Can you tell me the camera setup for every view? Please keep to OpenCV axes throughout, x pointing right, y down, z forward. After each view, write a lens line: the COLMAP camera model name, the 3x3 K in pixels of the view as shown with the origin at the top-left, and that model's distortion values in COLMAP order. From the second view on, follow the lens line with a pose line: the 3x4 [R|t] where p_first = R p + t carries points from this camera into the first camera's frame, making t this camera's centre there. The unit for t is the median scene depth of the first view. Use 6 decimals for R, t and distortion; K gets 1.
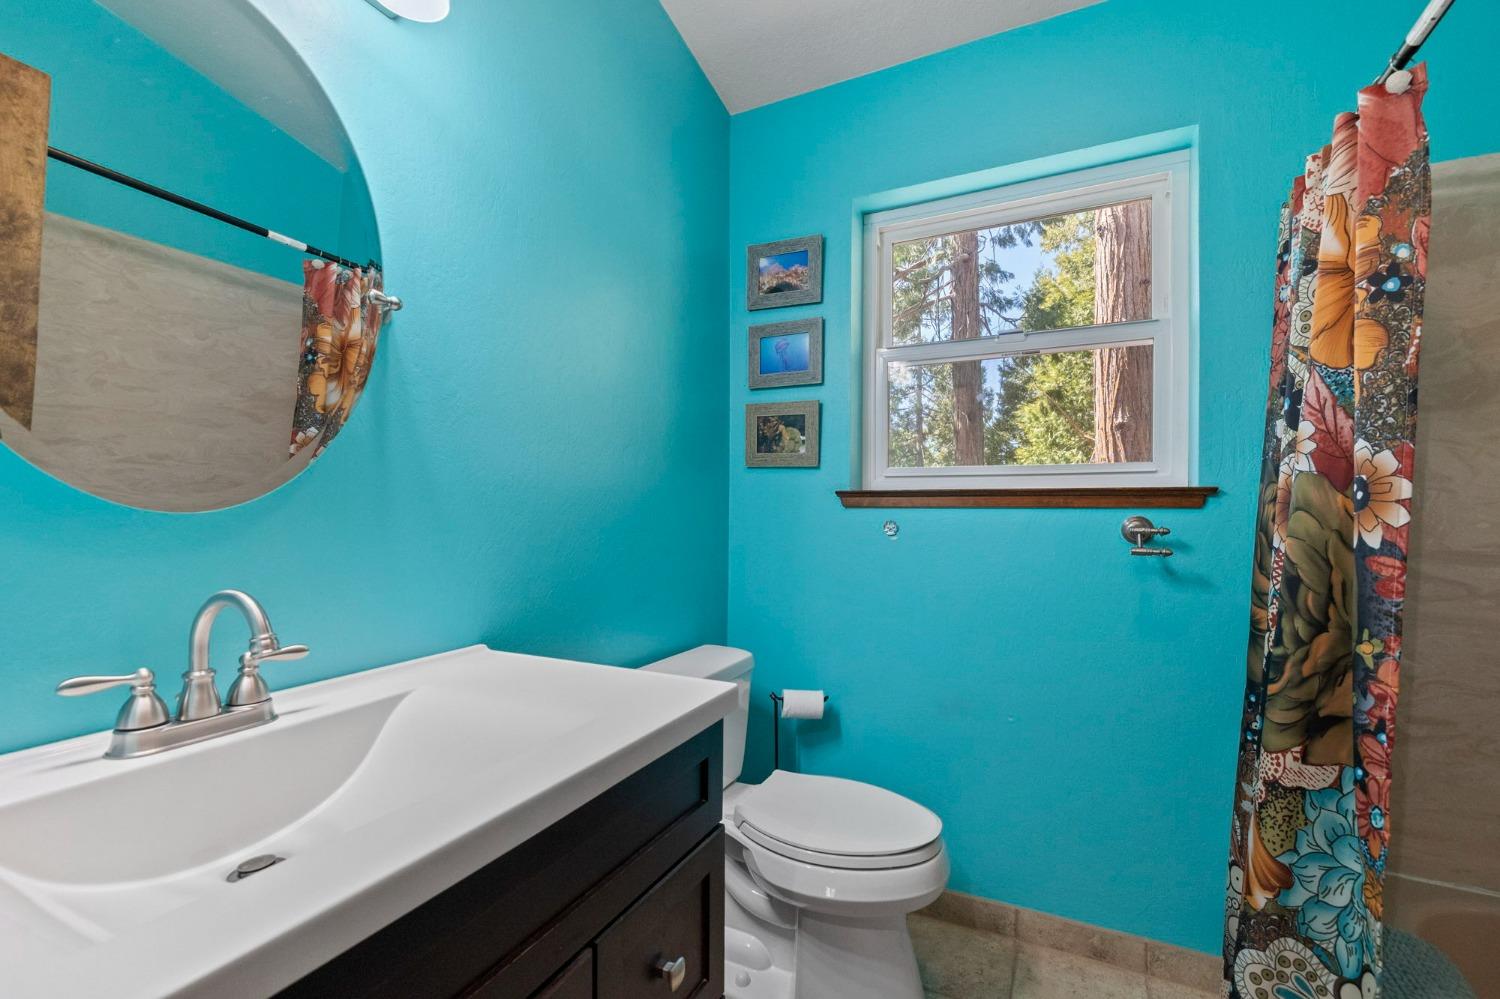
lens RADIAL K [[631.4, 0, 752.0], [0, 631.4, 508.1], [0, 0, 1]] dist [0.002151, 0.000298]
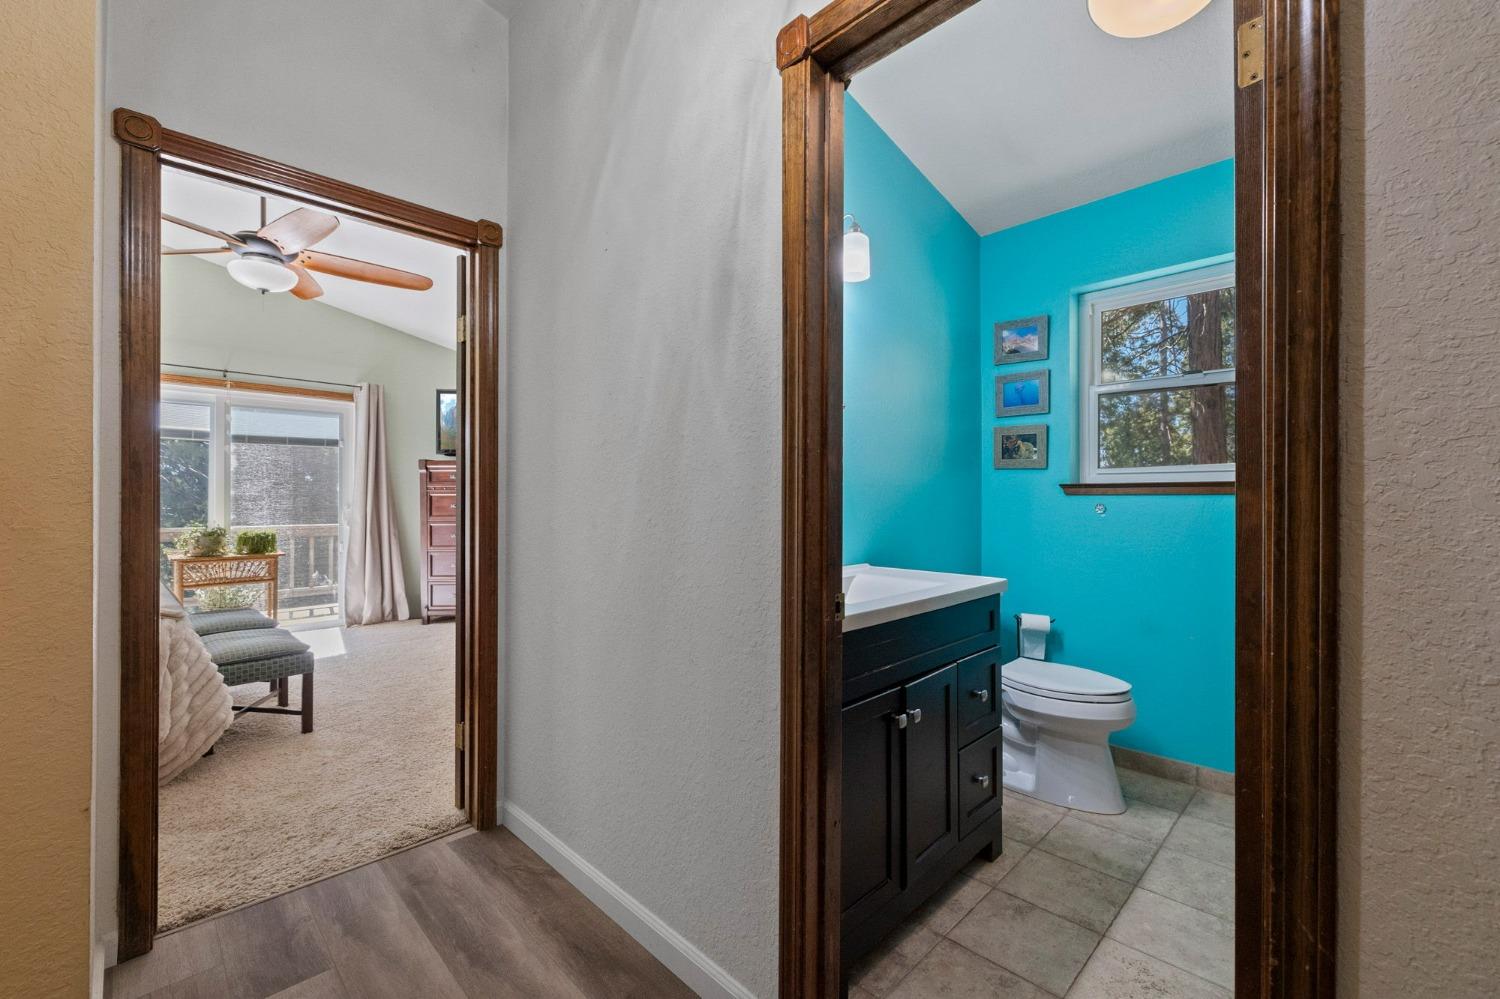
lens RADIAL K [[631.4, 0, 752.6], [0, 631.4, 487.4], [0, 0, 1]] dist [0.002151, 0.000298]
pose [[0.946348, -0.008630, -0.323035, -0.070380], [0.004847, 0.999910, -0.012513, -0.003781], [0.323114, 0.010276, 0.946304, -0.637084]]
